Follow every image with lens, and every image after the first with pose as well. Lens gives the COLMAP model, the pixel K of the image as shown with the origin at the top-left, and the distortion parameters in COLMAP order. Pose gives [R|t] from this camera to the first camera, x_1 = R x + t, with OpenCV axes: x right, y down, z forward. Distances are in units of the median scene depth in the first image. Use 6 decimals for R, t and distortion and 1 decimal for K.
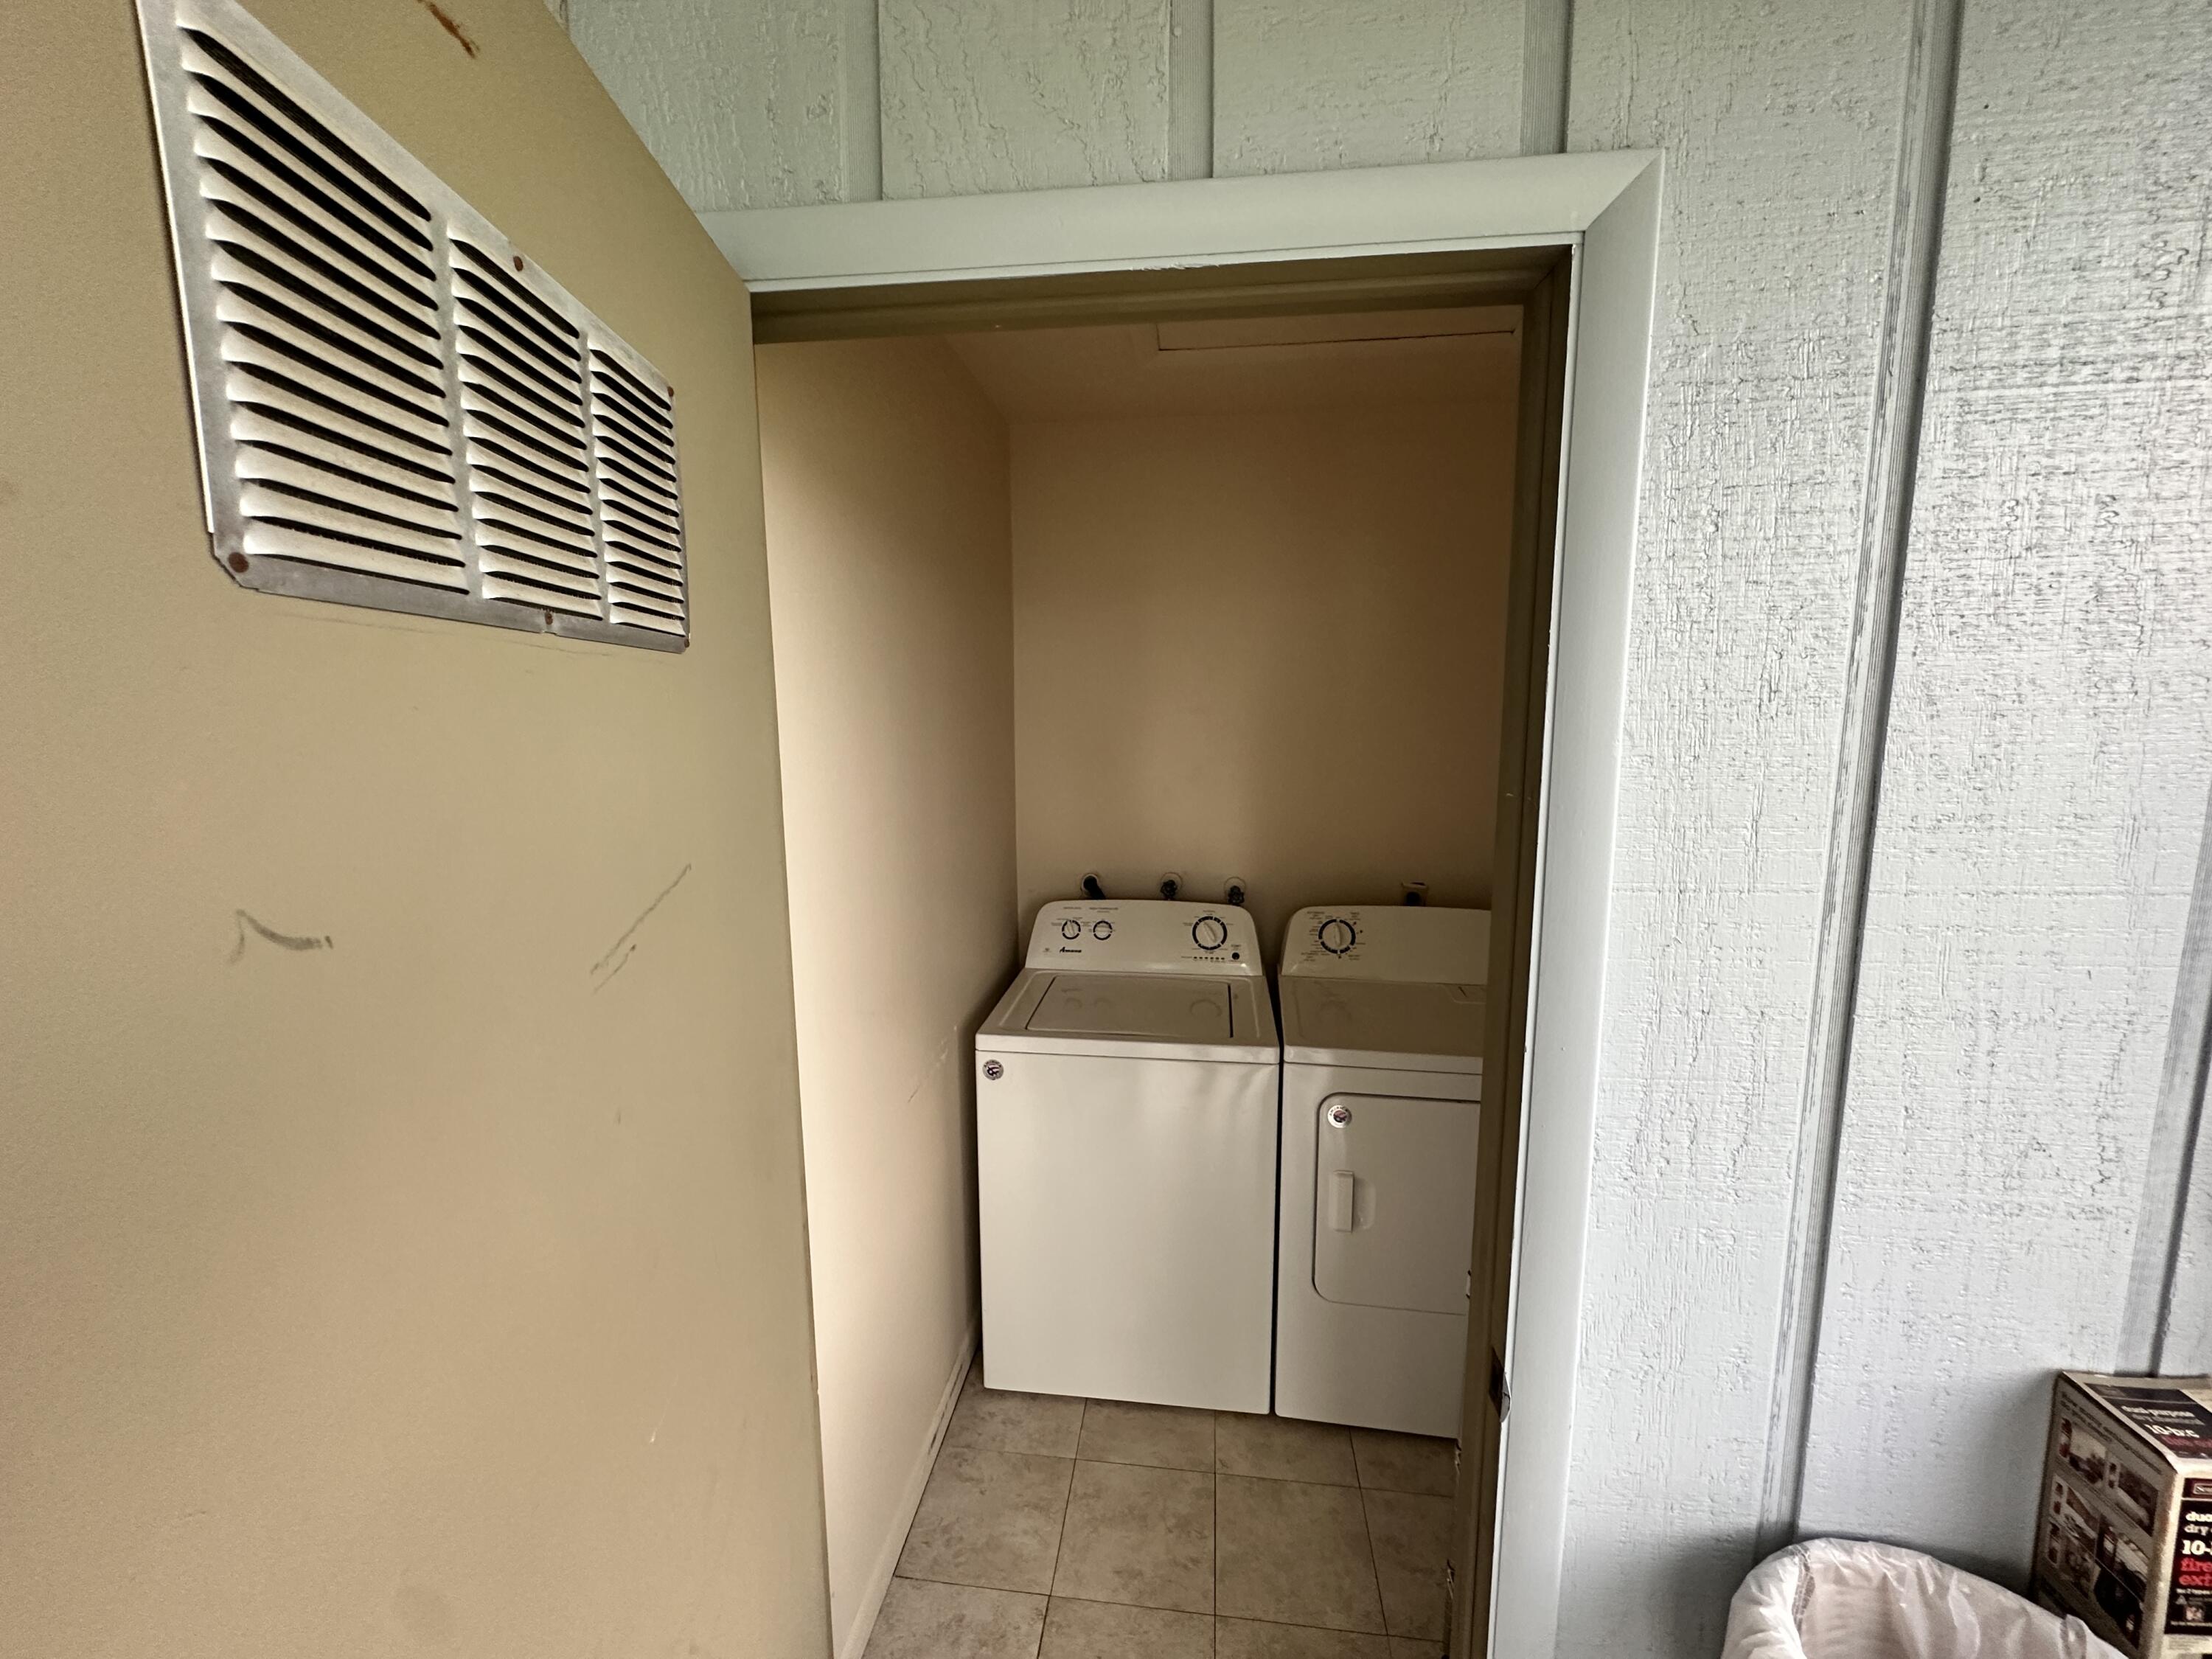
lens RADIAL K [[884.0, 0, 1104.5], [0, 884.0, 829.8], [0, 0, 1]] dist [-0.002410, 0.000669]
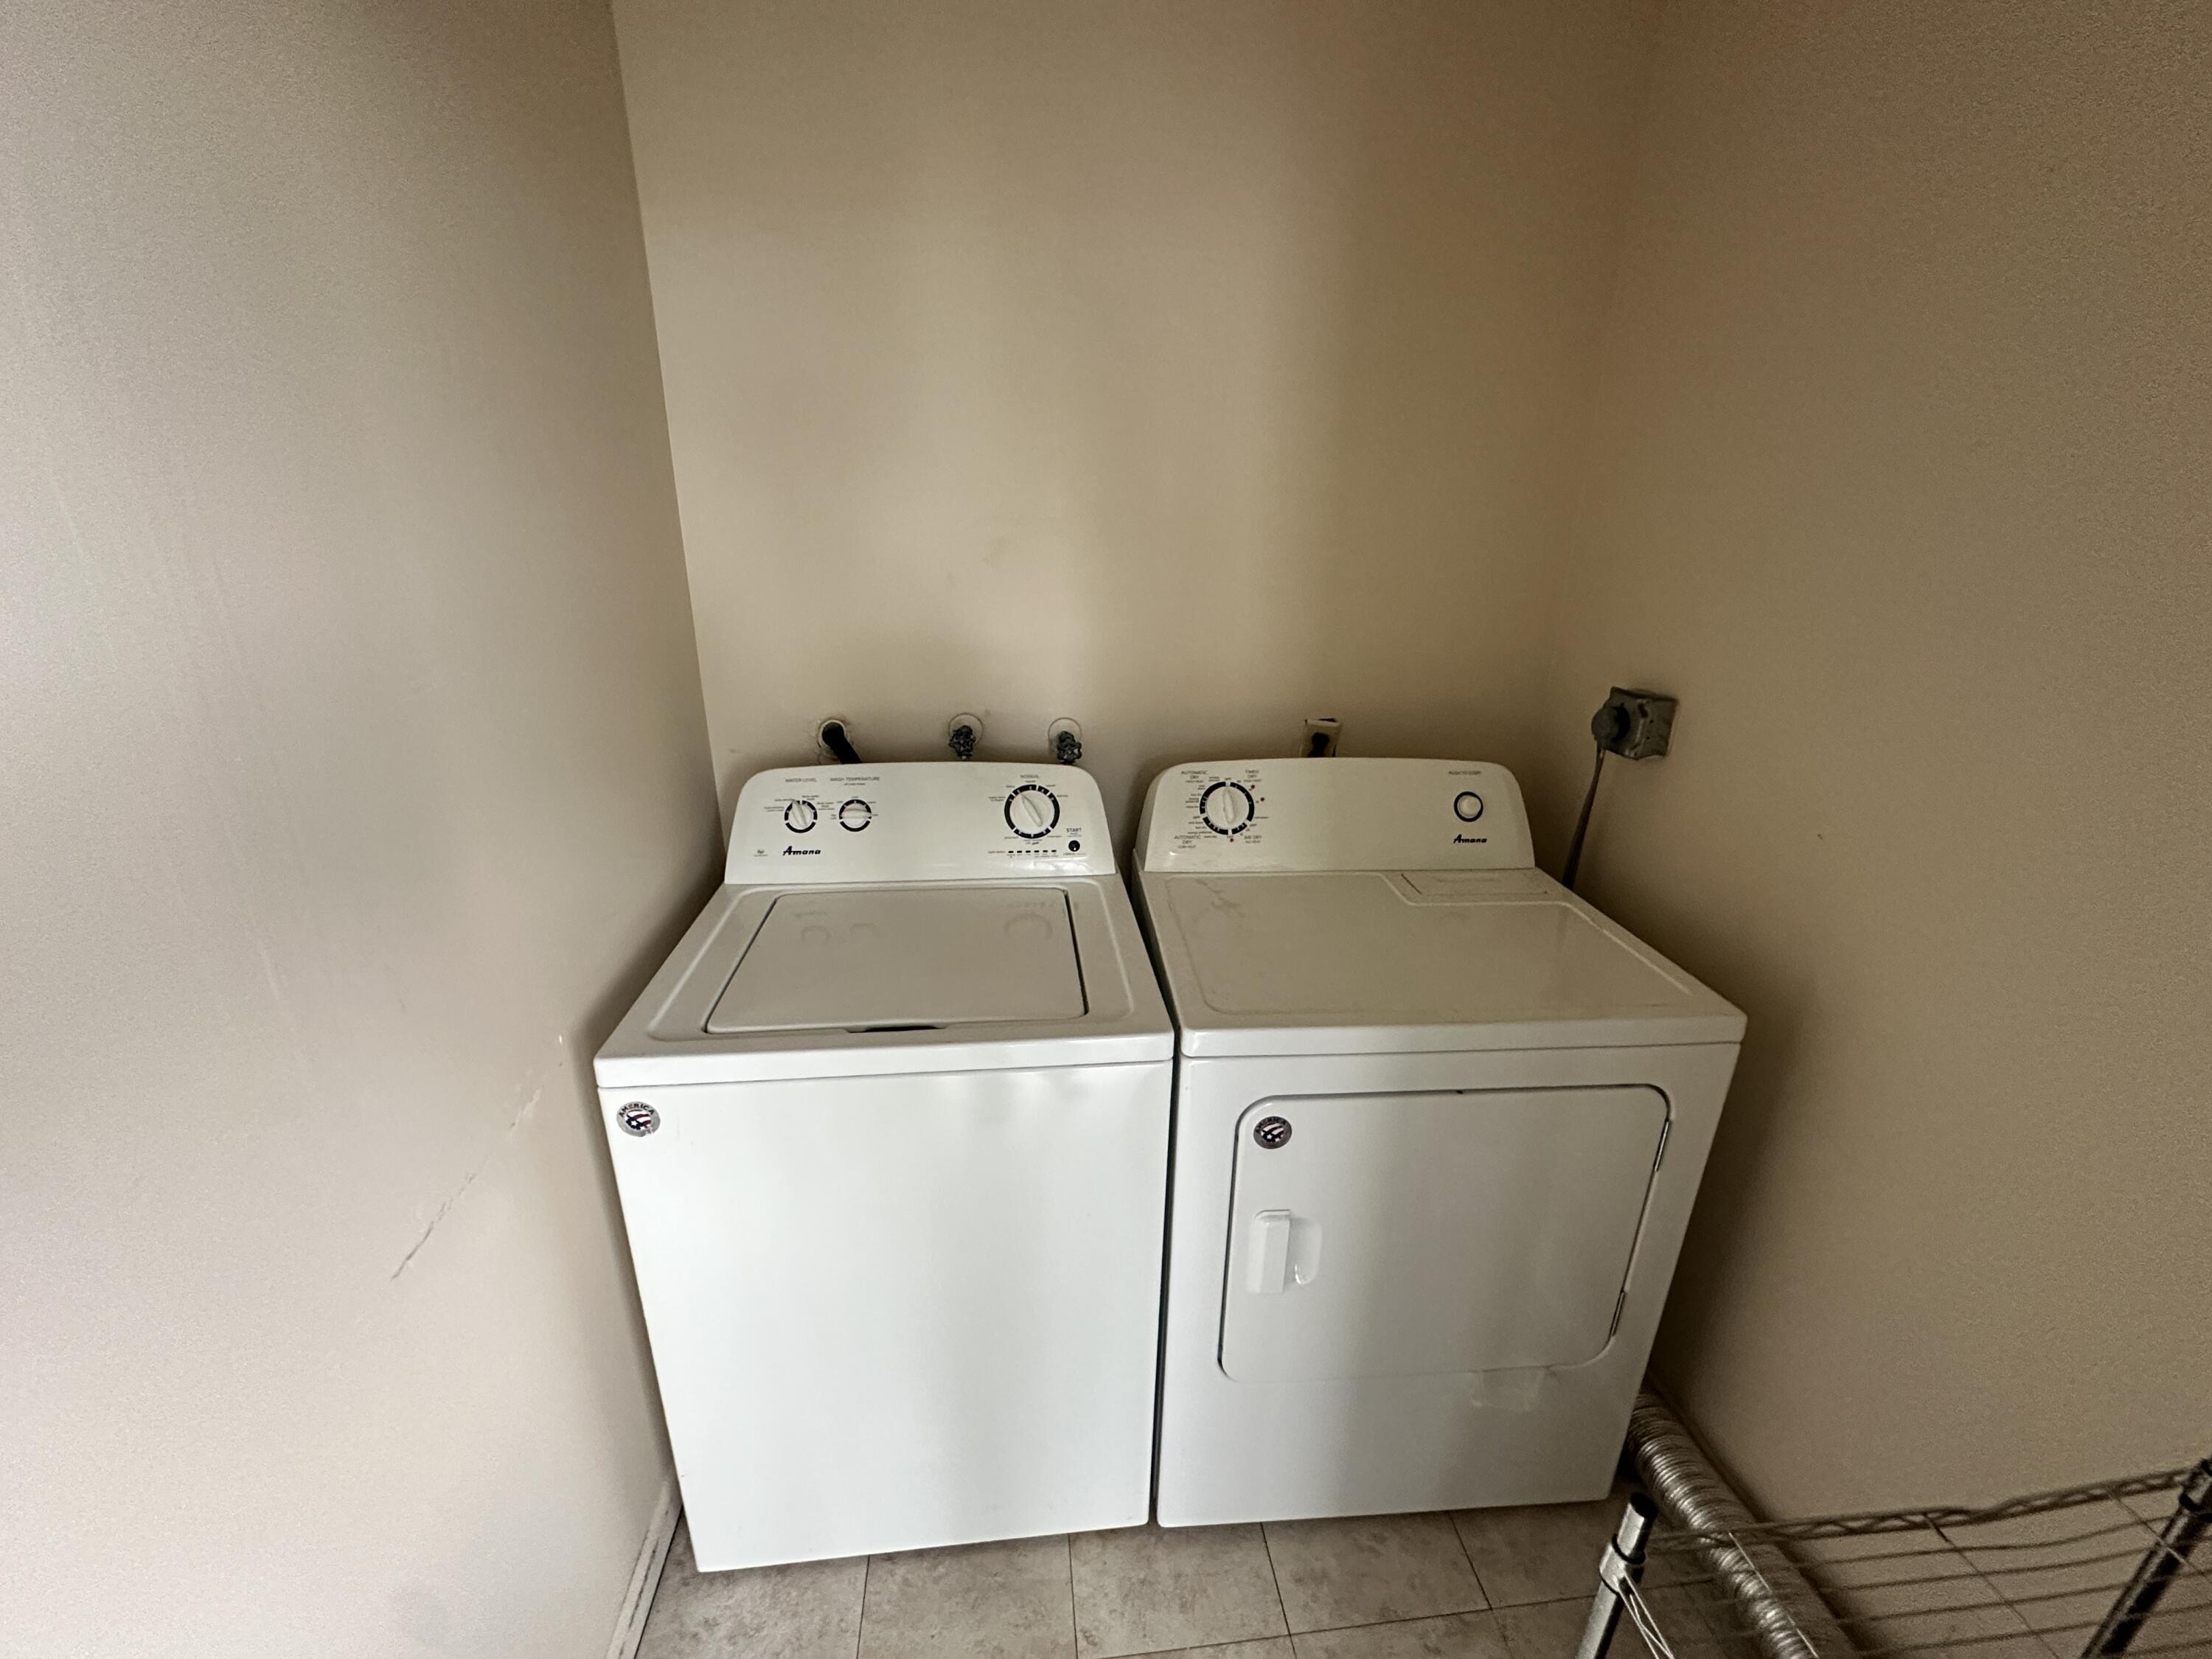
lens RADIAL K [[884.0, 0, 1104.5], [0, 884.0, 829.8], [0, 0, 1]] dist [-0.002410, 0.000669]
pose [[0.972429, -0.058742, 0.225679, 0.027826], [0.011848, 0.978949, 0.203760, 0.002596], [-0.232898, -0.195468, 0.952655, 0.401161]]
